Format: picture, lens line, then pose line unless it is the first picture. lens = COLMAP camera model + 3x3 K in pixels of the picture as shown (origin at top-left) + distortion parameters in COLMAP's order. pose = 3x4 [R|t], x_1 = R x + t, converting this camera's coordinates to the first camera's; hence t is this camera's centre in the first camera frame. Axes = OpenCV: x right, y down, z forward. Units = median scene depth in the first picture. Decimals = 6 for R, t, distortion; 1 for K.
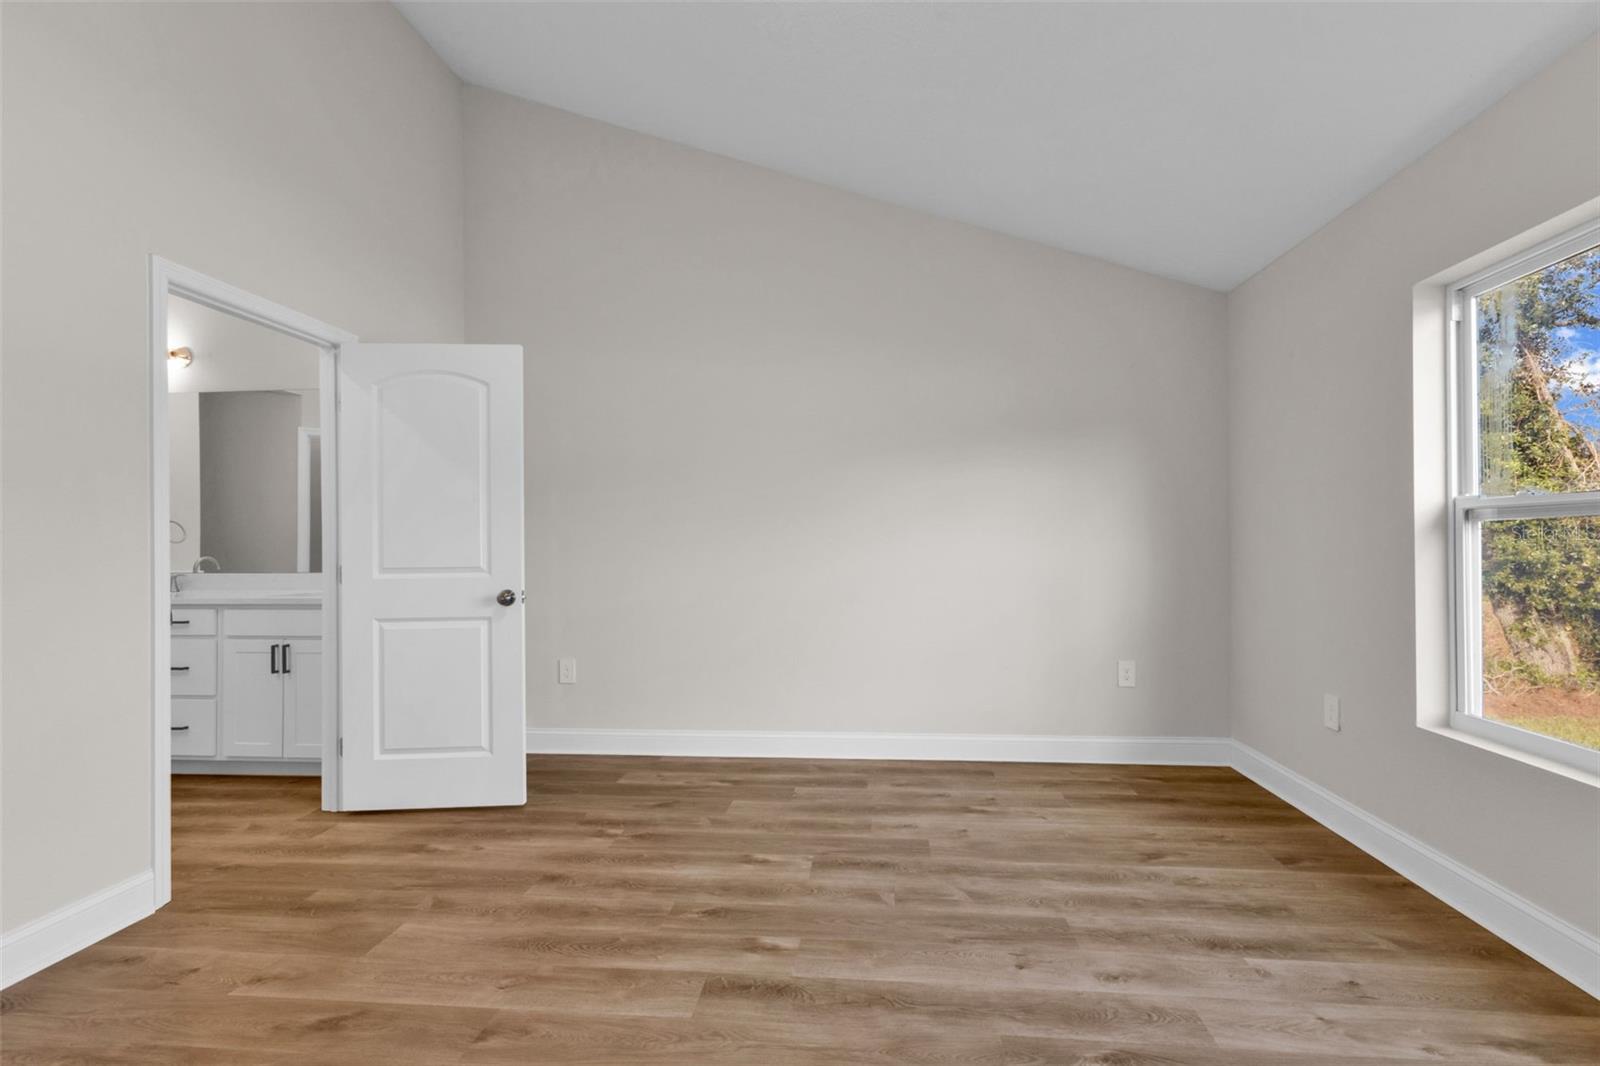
lens RADIAL K [[700.2, 0, 800.4], [0, 700.2, 541.1], [0, 0, 1]] dist [0.001537, -0.000542]
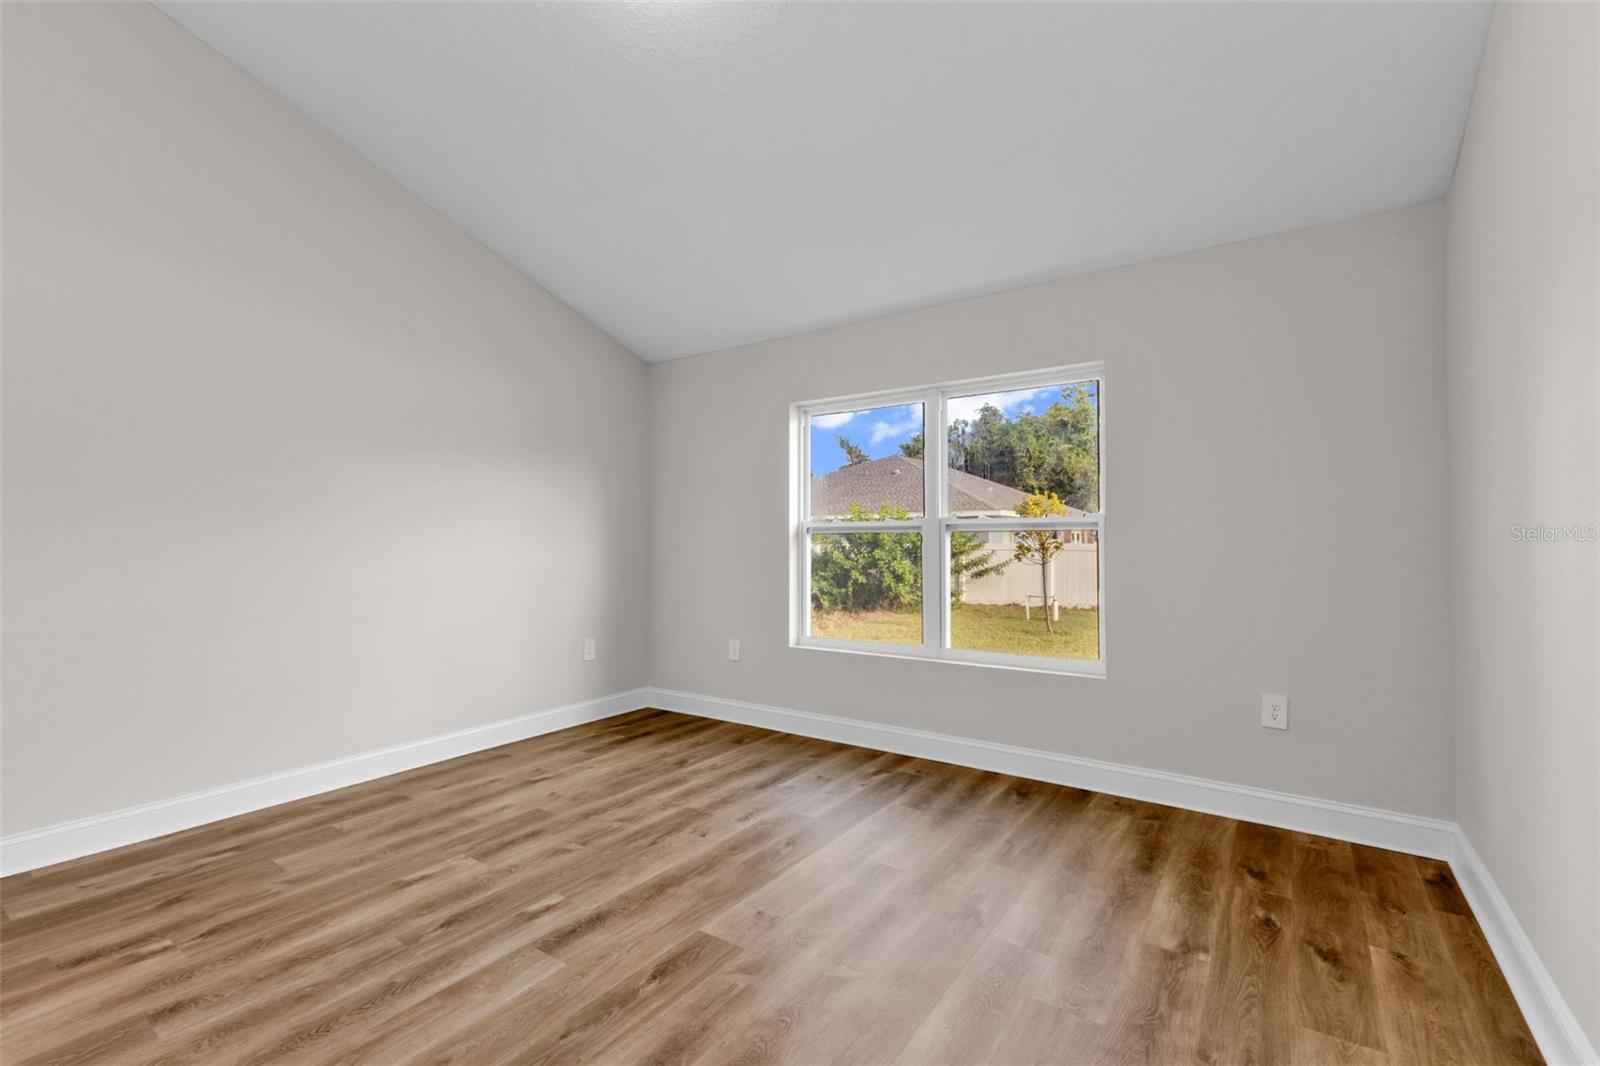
lens RADIAL K [[734.7, 0, 797.5], [0, 734.7, 534.5], [0, 0, 1]] dist [-0.003784, -0.001001]
pose [[0.473652, 0.012995, 0.880616, -0.695903], [-0.004717, 0.999914, -0.012219, -0.002003], [-0.880699, 0.001634, 0.473673, 0.073003]]
